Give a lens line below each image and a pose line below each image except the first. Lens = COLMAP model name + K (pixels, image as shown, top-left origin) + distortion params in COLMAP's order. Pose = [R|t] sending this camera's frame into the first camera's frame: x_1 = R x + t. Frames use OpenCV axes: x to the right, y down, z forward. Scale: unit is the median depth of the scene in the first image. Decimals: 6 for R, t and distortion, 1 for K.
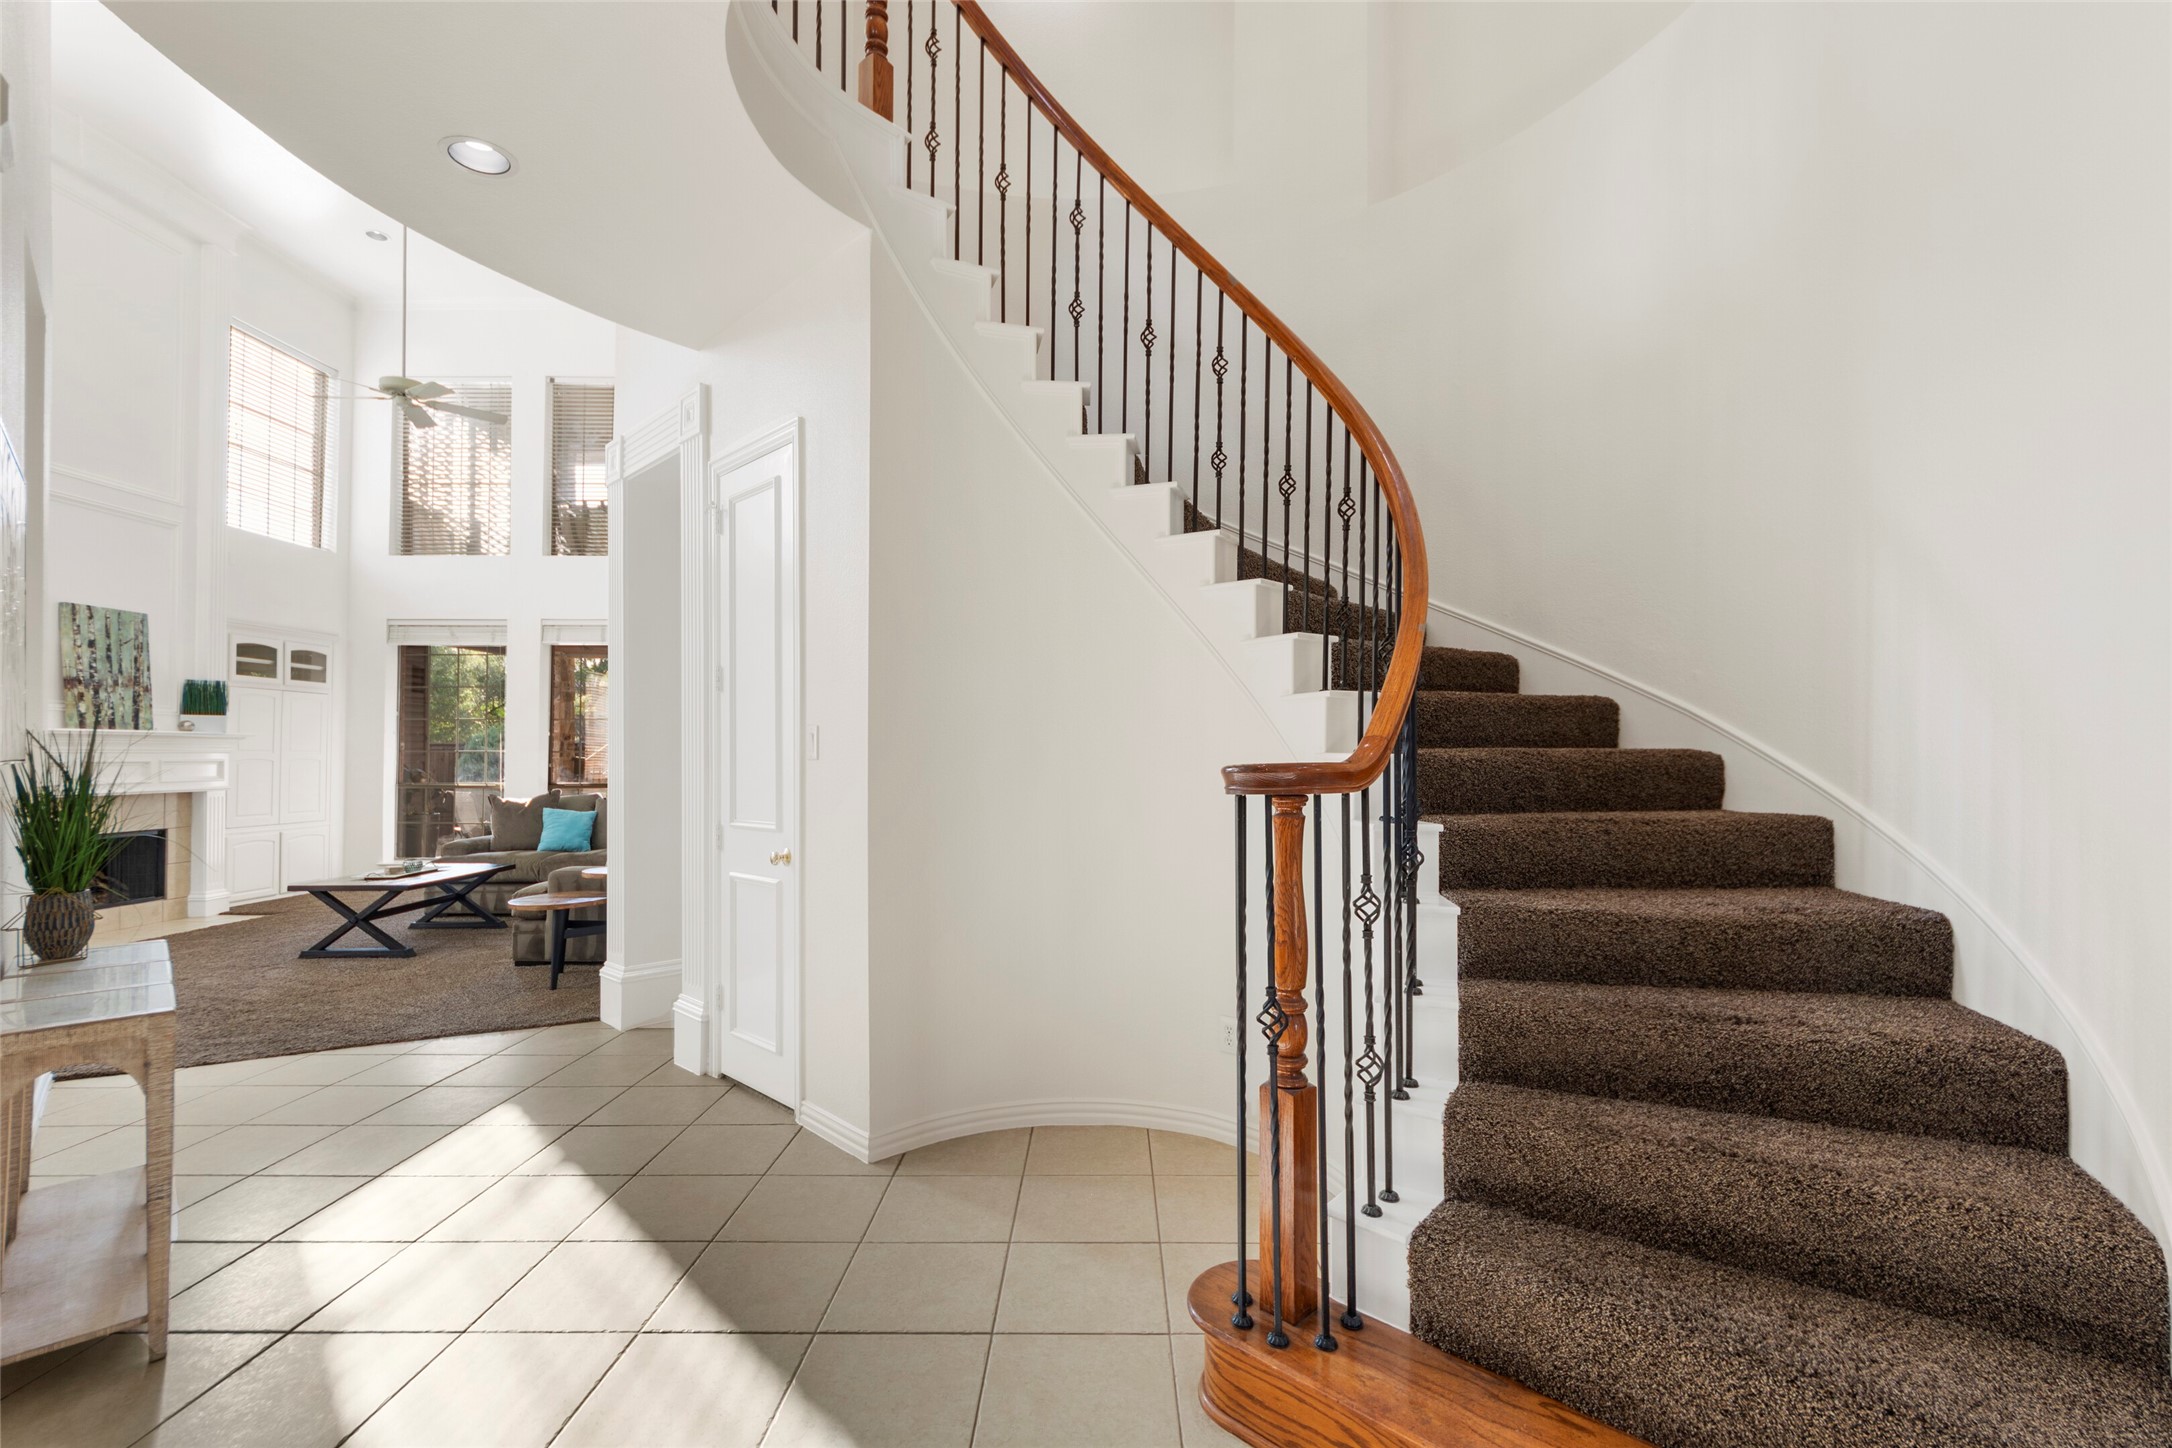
lens RADIAL K [[959.4, 0, 1094.6], [0, 959.4, 744.8], [0, 0, 1]] dist [-0.000414, -0.001091]
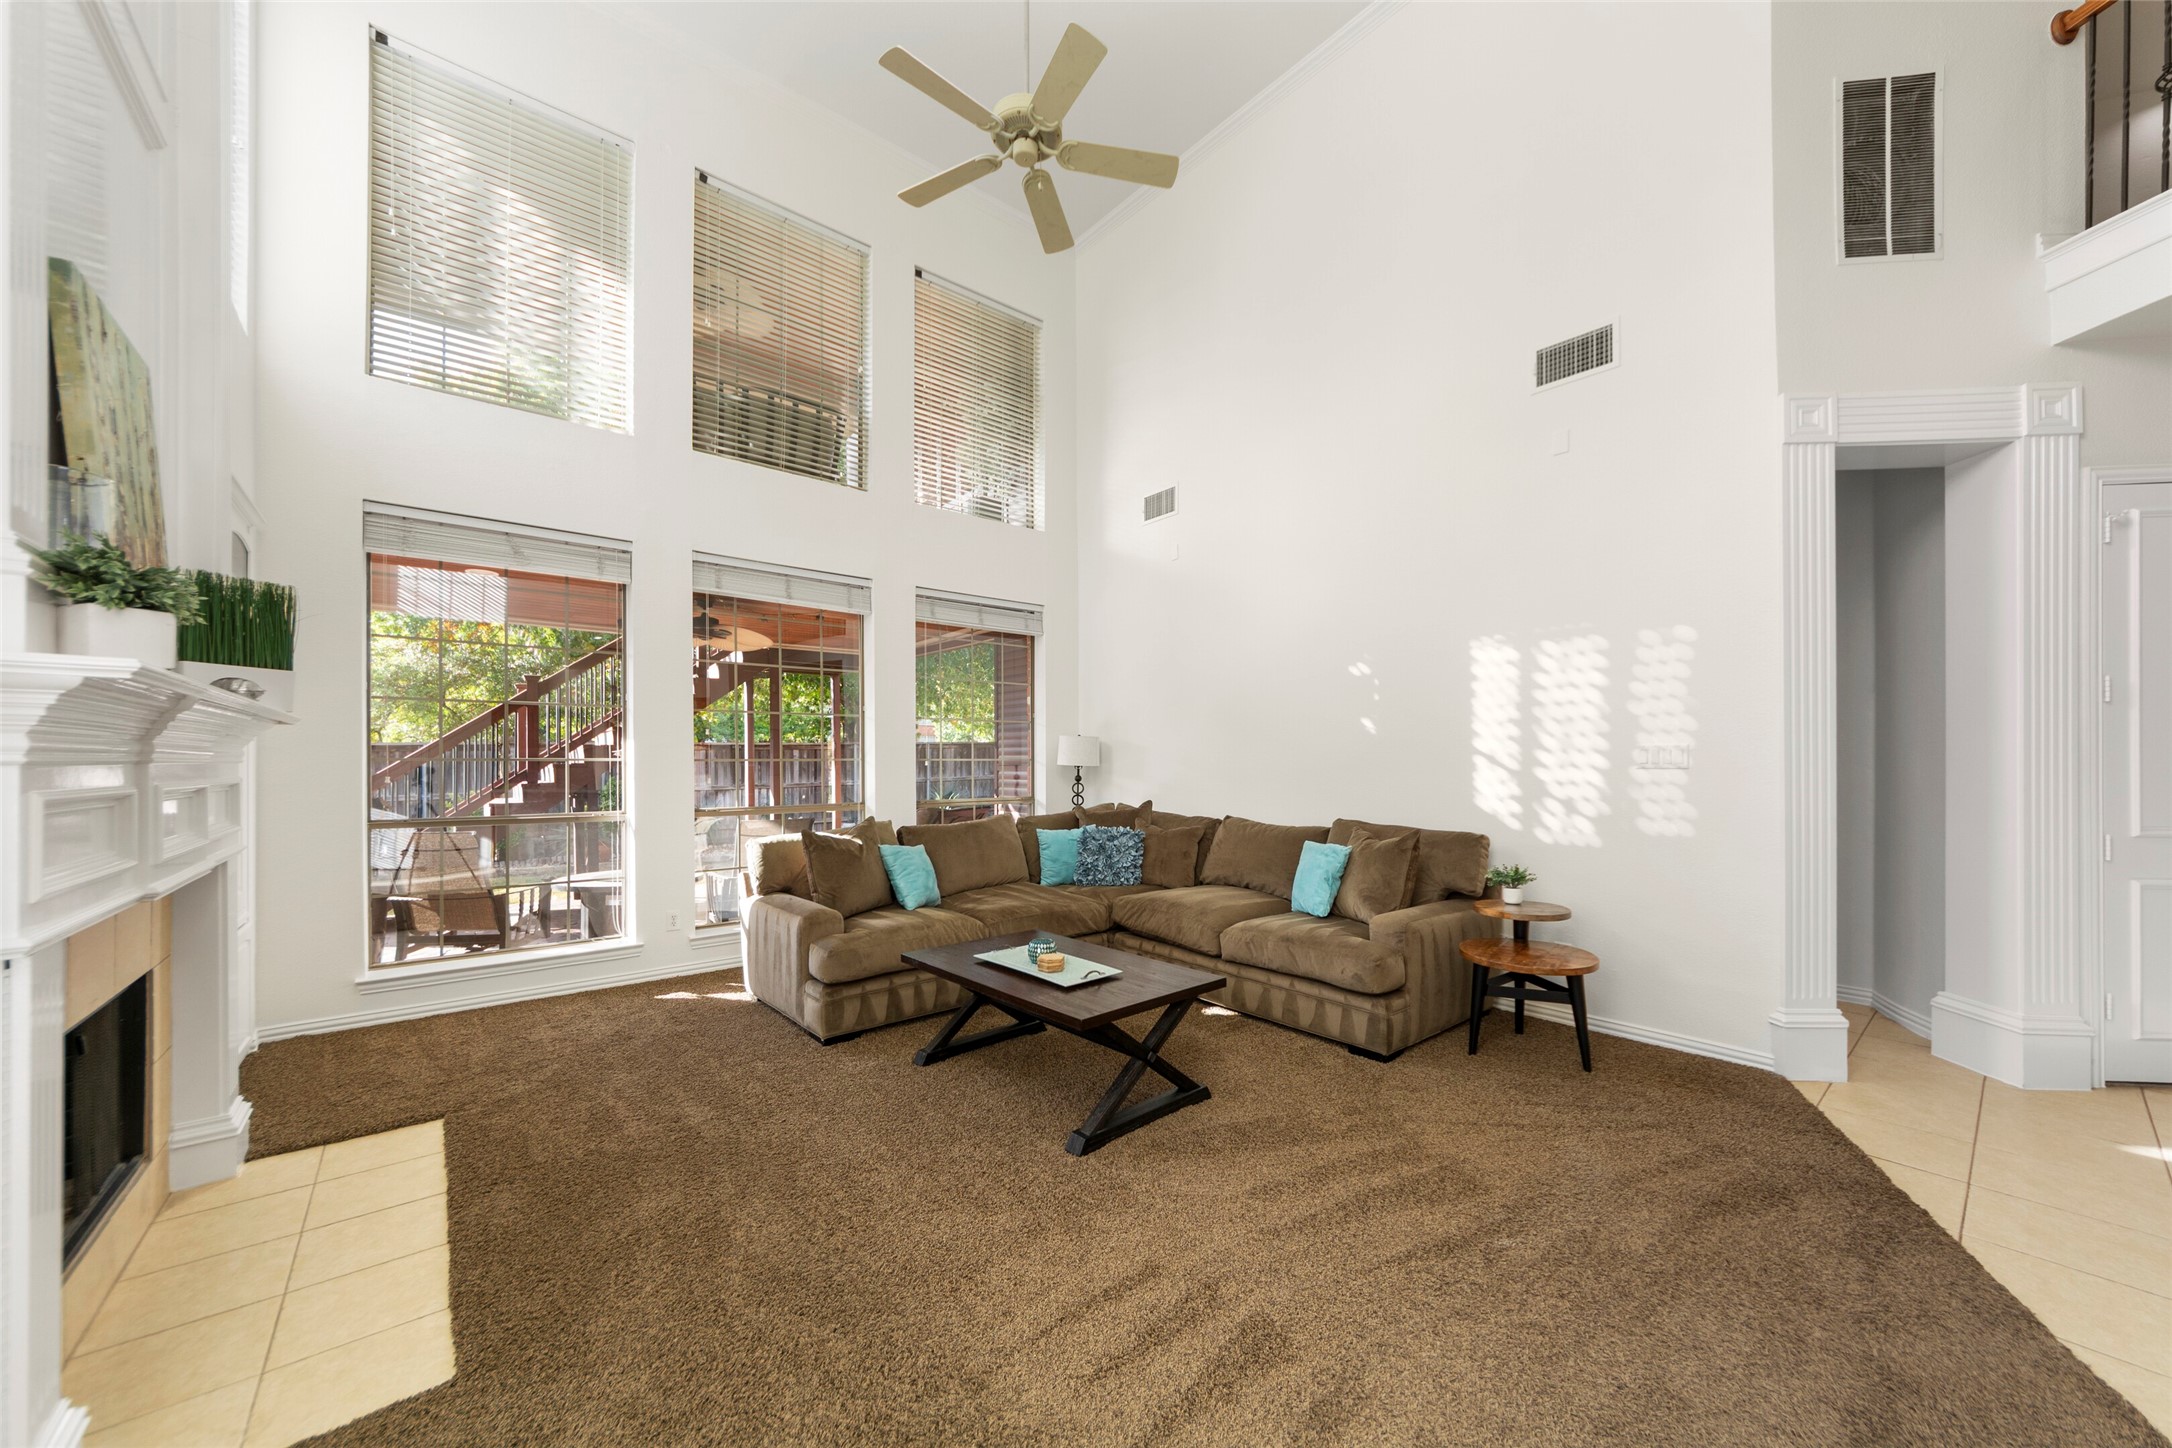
lens RADIAL K [[783.6, 0, 1075.6], [0, 783.6, 766.2], [0, 0, 1]] dist [-0.006219, 0.002298]
pose [[0.767889, -0.005814, 0.640556, -0.837373], [-0.001600, 0.999938, 0.010994, 0.005030], [-0.640581, -0.009467, 0.767832, 0.515225]]
